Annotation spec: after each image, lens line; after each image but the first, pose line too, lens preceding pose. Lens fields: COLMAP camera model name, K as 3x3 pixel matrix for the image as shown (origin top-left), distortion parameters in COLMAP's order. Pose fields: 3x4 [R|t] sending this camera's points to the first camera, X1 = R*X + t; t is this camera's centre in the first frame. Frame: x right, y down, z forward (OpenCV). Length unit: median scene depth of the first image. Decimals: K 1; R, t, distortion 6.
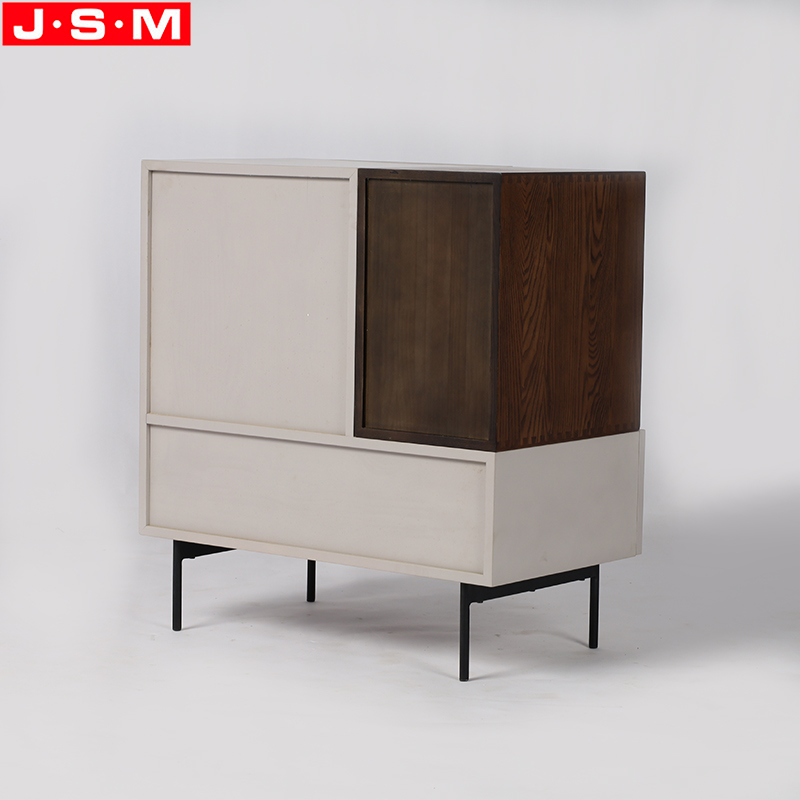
lens RADIAL K [[2643.9, 0, 399.9], [0, 2643.9, 398.1], [0, 0, 1]] dist [0.208998, 0.000000]
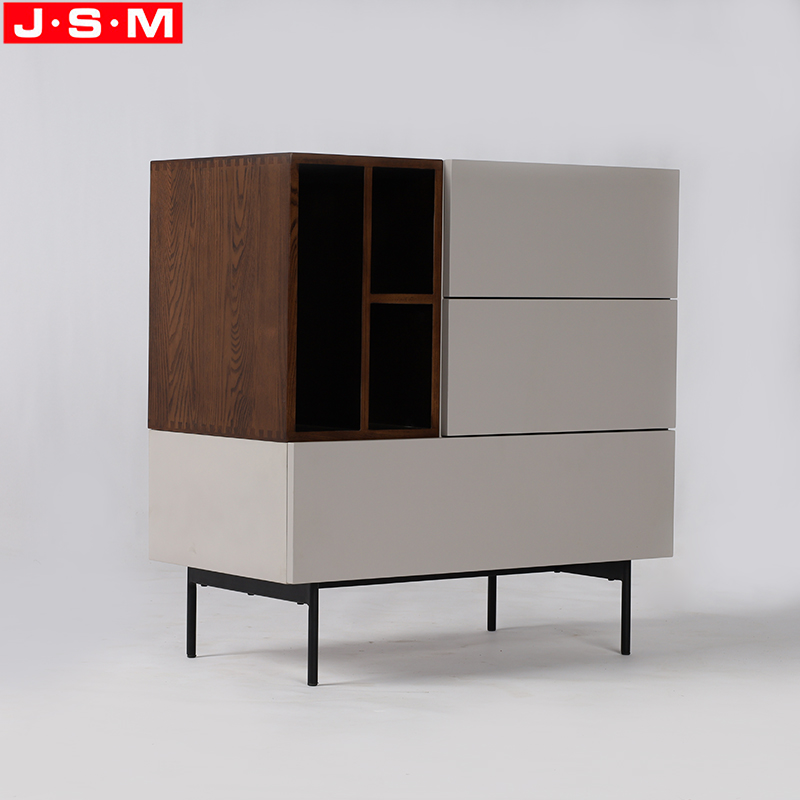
lens RADIAL K [[2643.9, 0, 399.0], [0, 2643.9, 397.6], [0, 0, 1]] dist [0.208998, 0.000000]
pose [[-0.296731, 0.014658, -0.954849, 0.967767], [-0.119333, 0.991476, 0.052305, -0.056093], [0.947476, 0.129465, -0.292452, 1.347320]]
